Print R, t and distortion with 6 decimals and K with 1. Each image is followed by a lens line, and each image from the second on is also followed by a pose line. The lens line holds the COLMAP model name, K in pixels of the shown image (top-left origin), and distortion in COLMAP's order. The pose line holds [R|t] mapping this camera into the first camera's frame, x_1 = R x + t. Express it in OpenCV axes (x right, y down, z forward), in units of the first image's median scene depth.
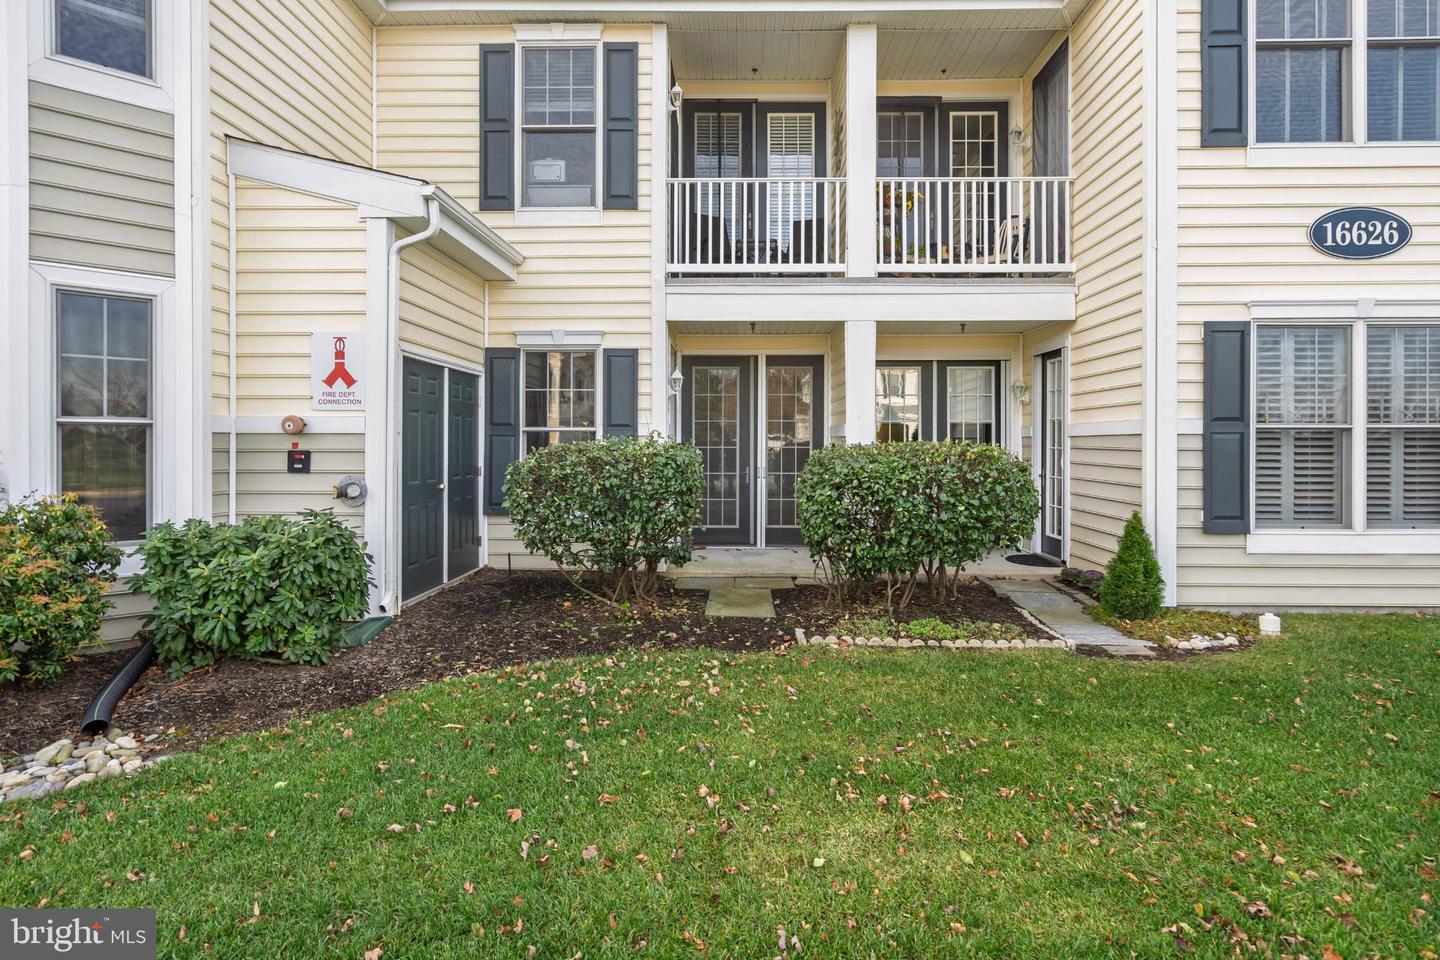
lens RADIAL K [[751.0, 0, 731.6], [0, 751.0, 449.0], [0, 0, 1]] dist [0.006715, -0.000788]
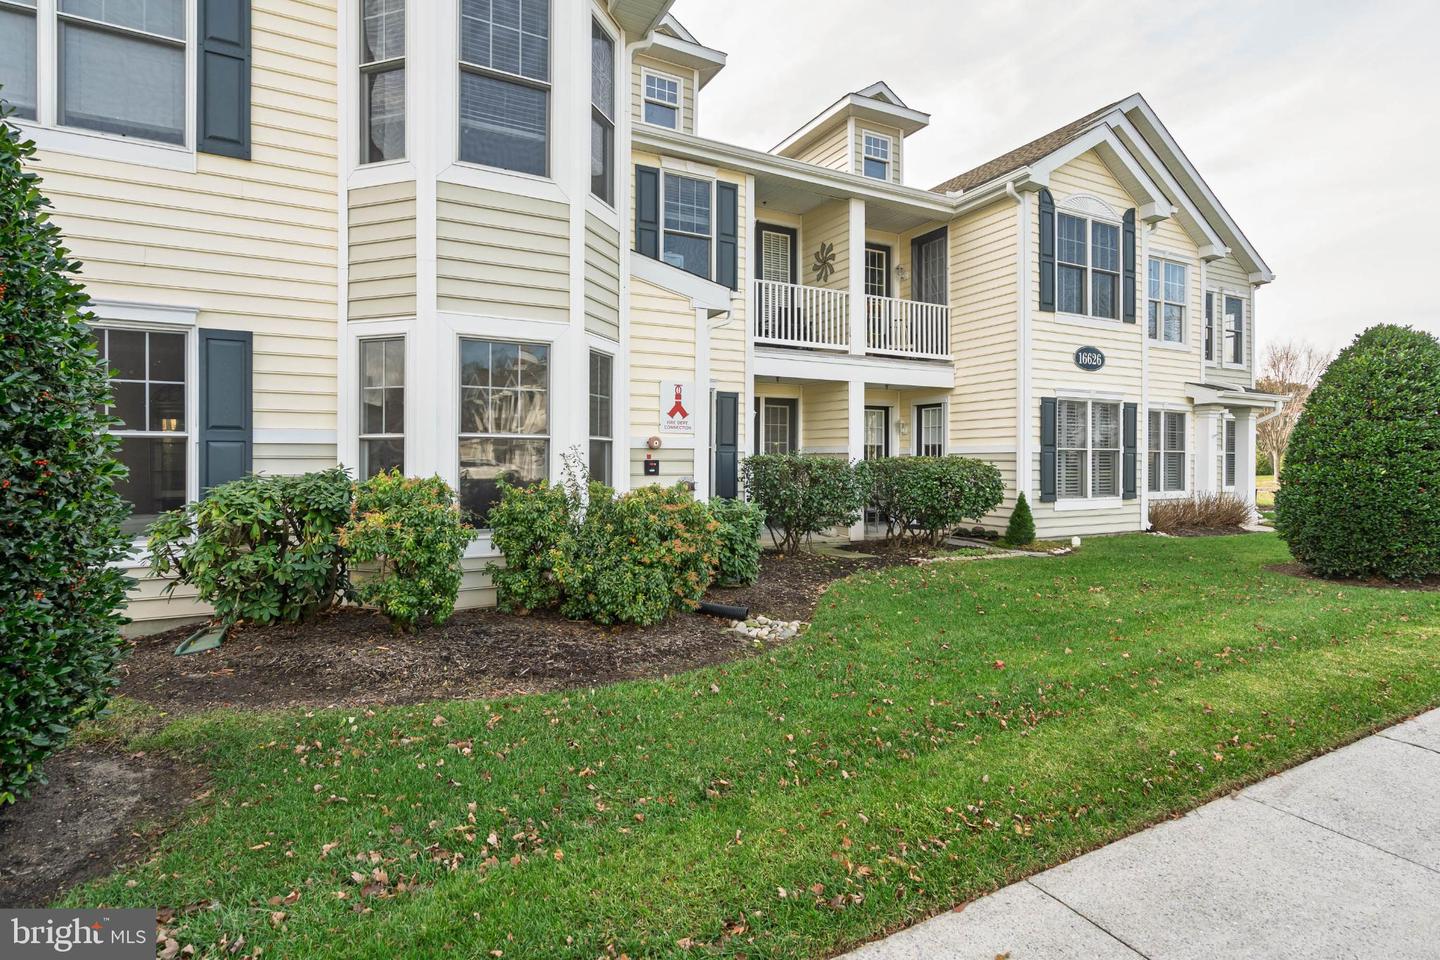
lens RADIAL K [[722.4, 0, 728.5], [0, 722.4, 464.9], [0, 0, 1]] dist [-0.001673, -0.000431]
pose [[0.874946, -0.001886, 0.484218, -0.829444], [0.002936, 0.999995, -0.001411, 0.010199], [-0.484212, 0.002656, 0.874946, -0.227439]]
